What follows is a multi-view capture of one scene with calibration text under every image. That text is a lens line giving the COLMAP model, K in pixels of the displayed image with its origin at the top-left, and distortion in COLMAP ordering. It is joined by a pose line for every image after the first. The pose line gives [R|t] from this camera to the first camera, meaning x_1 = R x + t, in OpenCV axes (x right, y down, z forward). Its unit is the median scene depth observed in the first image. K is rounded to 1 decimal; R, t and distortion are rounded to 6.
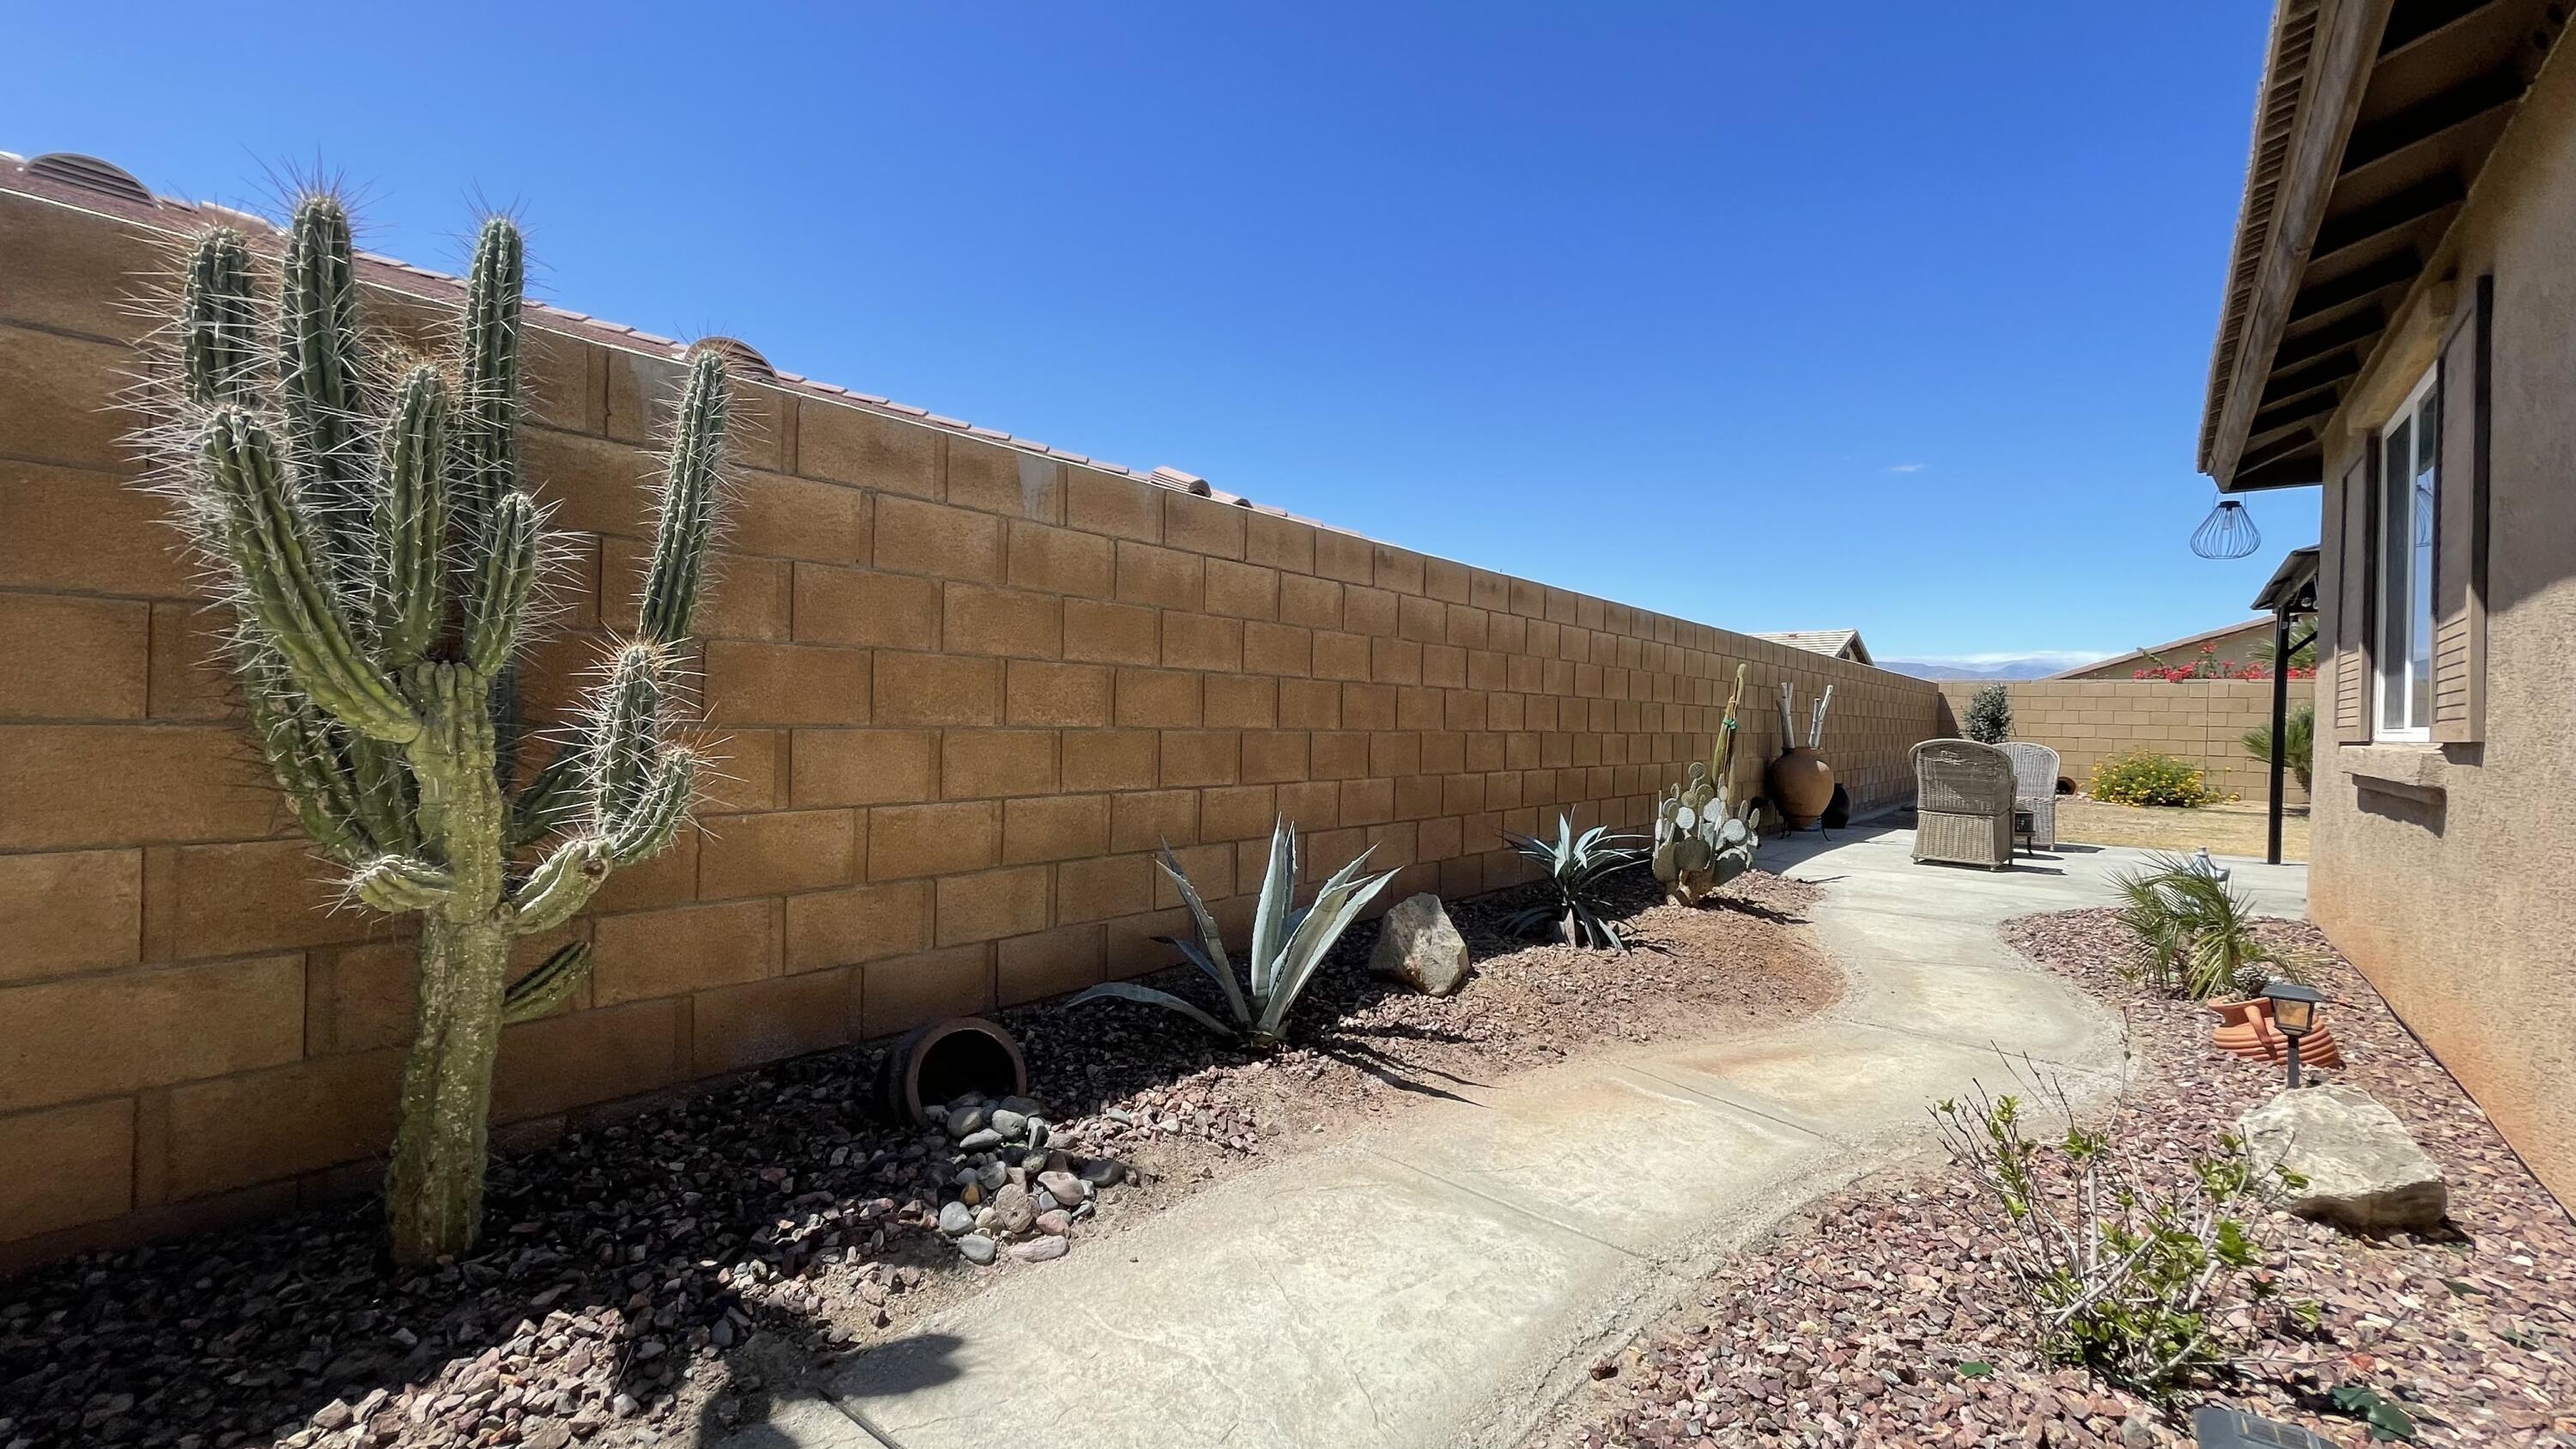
lens RADIAL K [[1035.7, 0, 1289.6], [0, 1035.7, 714.9], [0, 0, 1]] dist [-0.000775, 0.000069]
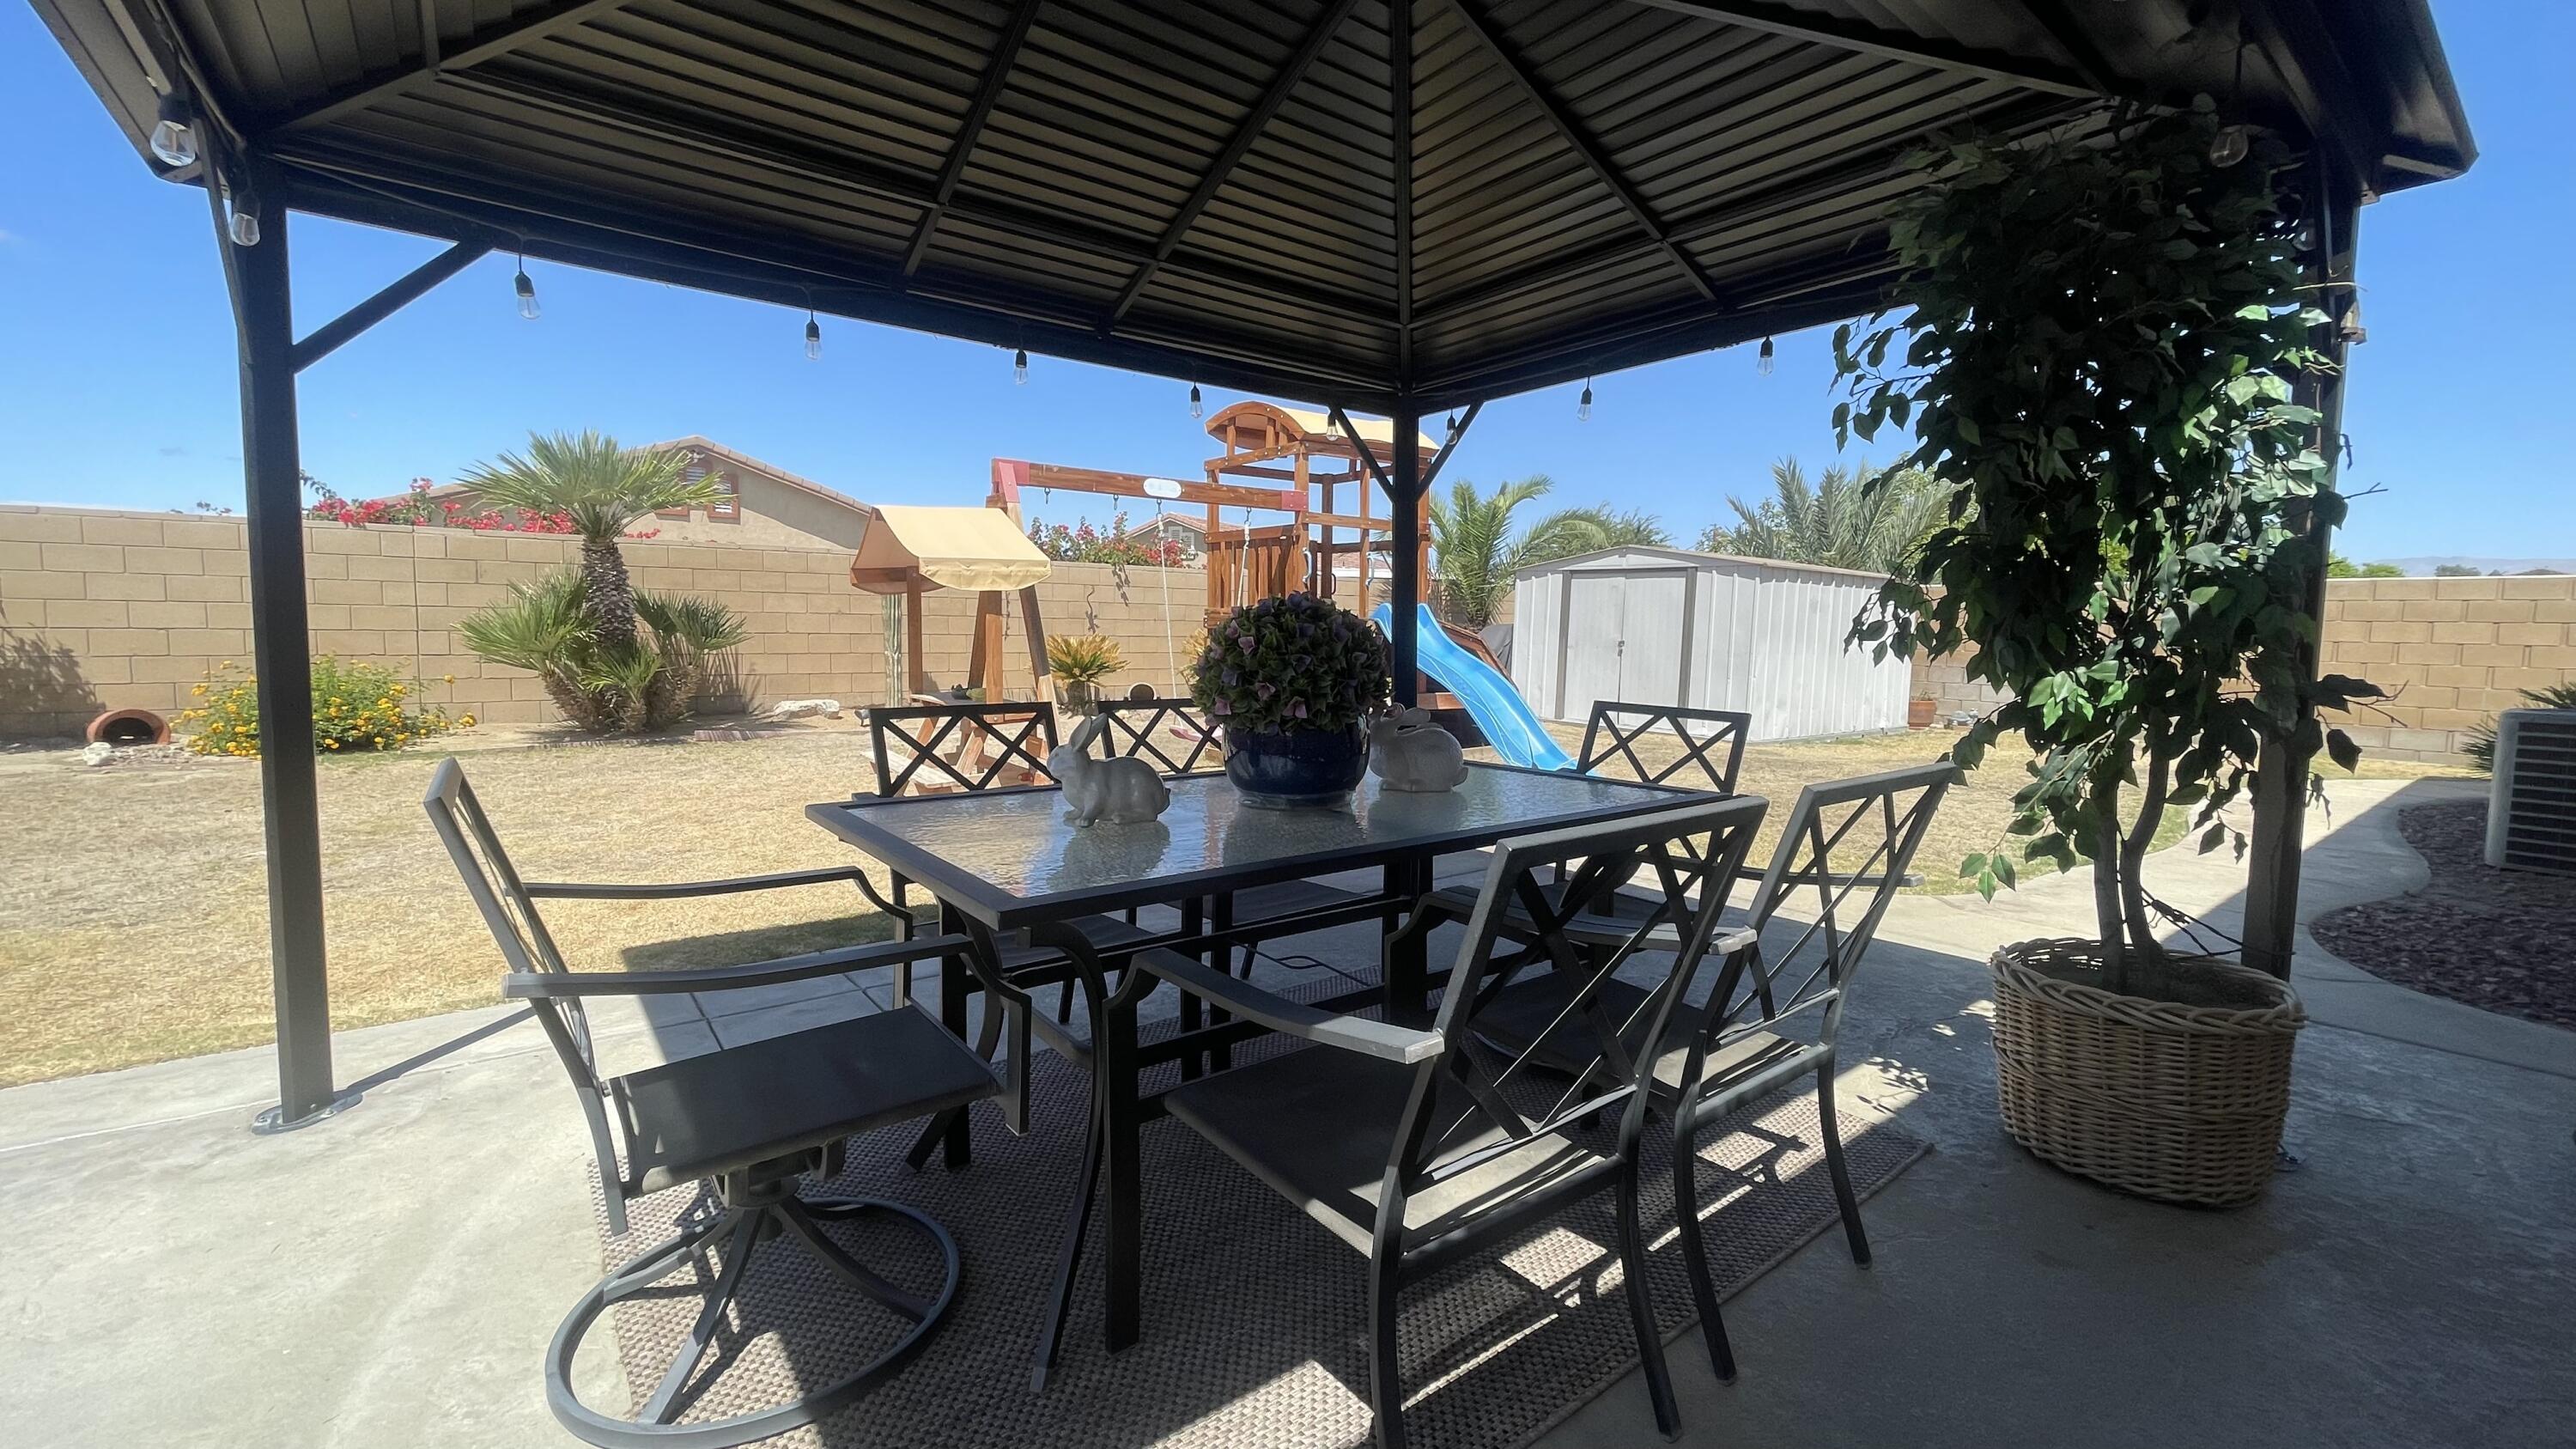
lens RADIAL K [[1035.7, 0, 1289.6], [0, 1035.7, 714.9], [0, 0, 1]] dist [-0.000775, 0.000069]
pose [[0.214637, -0.099039, 0.971659, 0.415442], [-0.006752, 0.994671, 0.102876, 0.008935], [-0.976671, -0.028641, 0.212825, 0.386787]]
